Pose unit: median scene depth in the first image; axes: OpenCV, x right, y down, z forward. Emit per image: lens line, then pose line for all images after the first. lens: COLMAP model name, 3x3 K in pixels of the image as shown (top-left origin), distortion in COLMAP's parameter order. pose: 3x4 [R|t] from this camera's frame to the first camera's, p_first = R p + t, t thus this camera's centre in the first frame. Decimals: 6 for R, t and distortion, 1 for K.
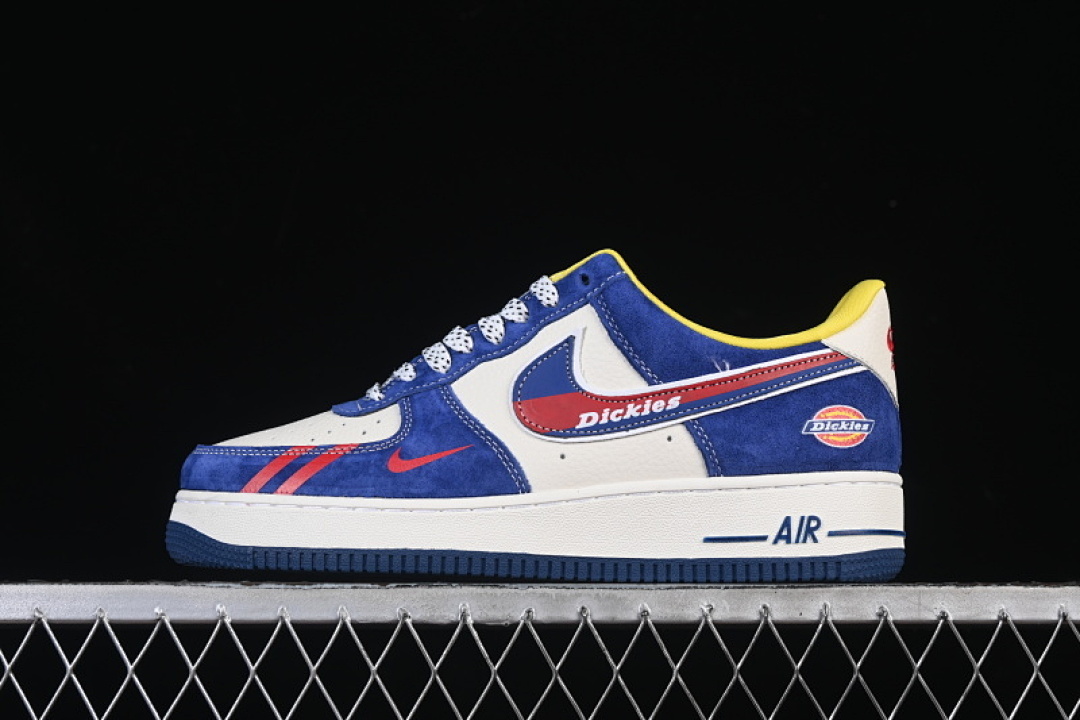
lens RADIAL K [[2397.2, 0, 540.0], [0, 2397.2, 360.0], [0, 0, 1]] dist [0.072272, 0.099626]
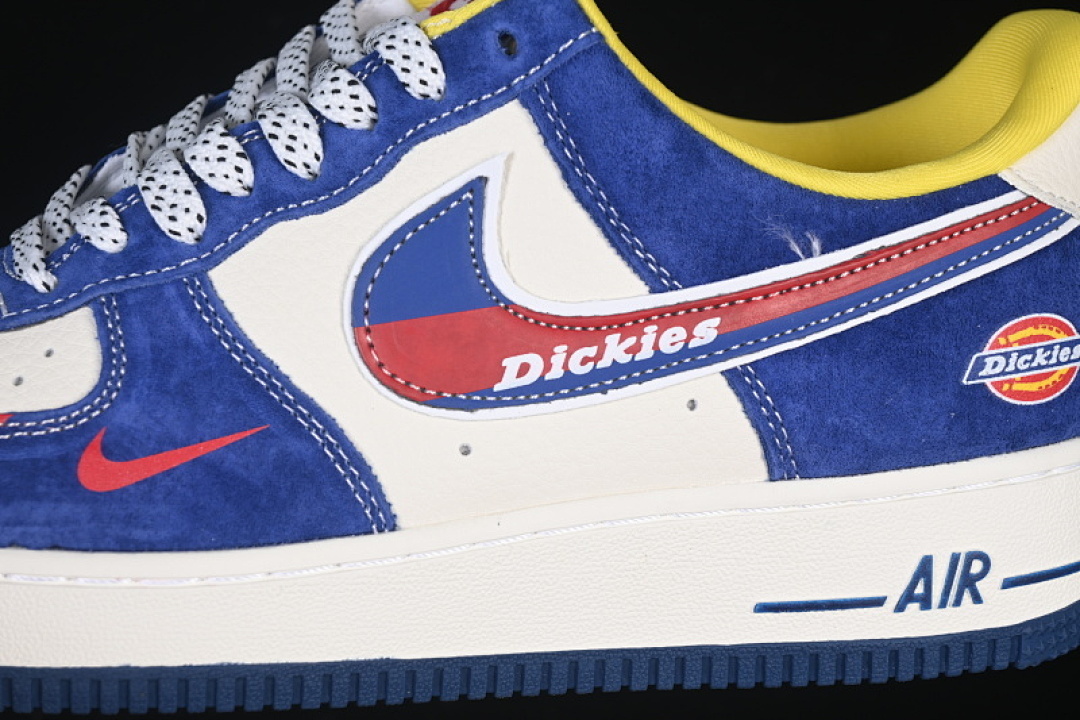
lens RADIAL K [[2397.2, 0, 540.0], [0, 2397.2, 360.0], [0, 0, 1]] dist [0.072272, 0.099626]
pose [[0.985444, -0.026858, 0.167867, -0.053118], [-0.027798, 0.948695, 0.314970, -0.121248], [-0.167714, -0.315051, 0.934138, 0.568644]]
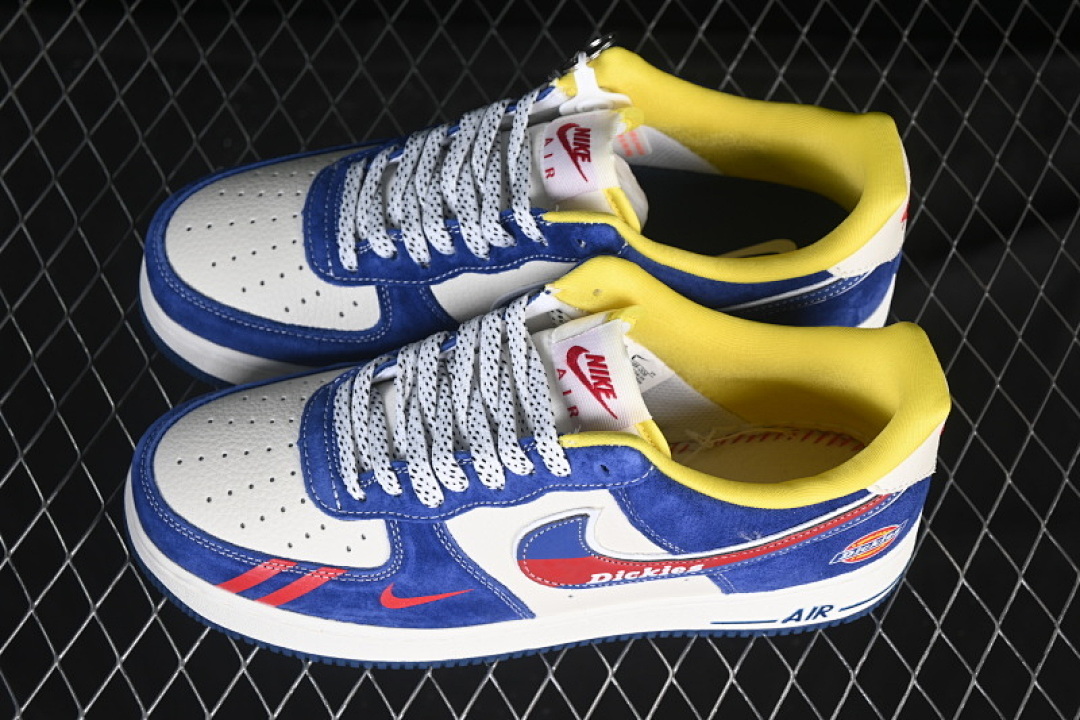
lens RADIAL K [[2397.2, 0, 540.0], [0, 2397.2, 360.0], [0, 0, 1]] dist [0.072272, 0.099626]
pose [[0.995173, -0.056306, 0.080380, -0.071276], [-0.050207, 0.411640, 0.909962, -0.835811], [-0.084324, -0.909605, 0.406826, 0.702816]]
